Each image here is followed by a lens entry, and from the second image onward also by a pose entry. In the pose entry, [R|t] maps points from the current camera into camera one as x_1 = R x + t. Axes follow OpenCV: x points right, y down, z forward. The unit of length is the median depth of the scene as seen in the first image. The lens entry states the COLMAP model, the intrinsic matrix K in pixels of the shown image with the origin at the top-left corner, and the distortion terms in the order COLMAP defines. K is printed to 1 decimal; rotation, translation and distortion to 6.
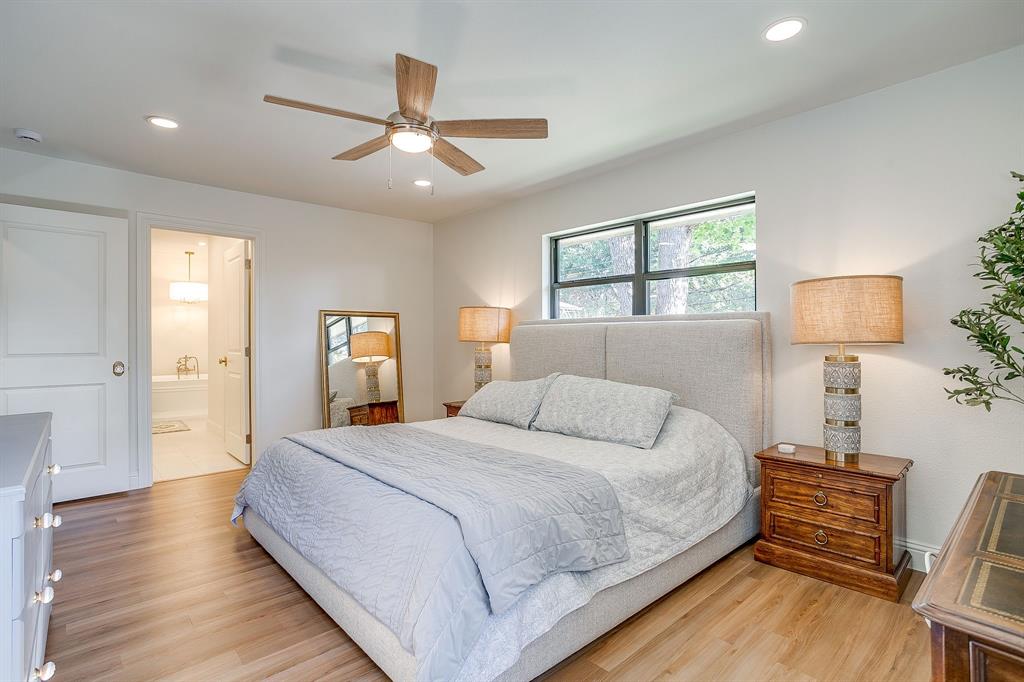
lens RADIAL K [[499.6, 0, 509.5], [0, 499.6, 340.9], [0, 0, 1]] dist [-0.047667, 0.020978]
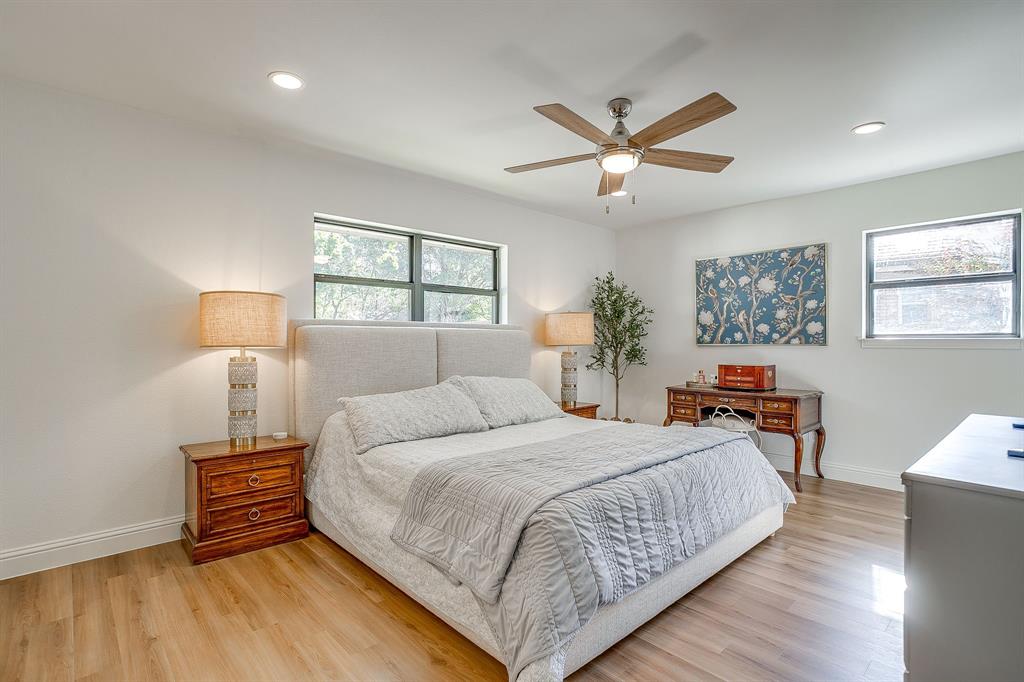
lens RADIAL K [[499.6, 0, 509.5], [0, 499.6, 340.9], [0, 0, 1]] dist [-0.047667, 0.020978]
pose [[0.011036, 0.011489, 0.999873, -0.833905], [0.009969, 0.999883, -0.011599, 0.005978], [-0.999889, 0.010096, 0.010920, 0.795736]]
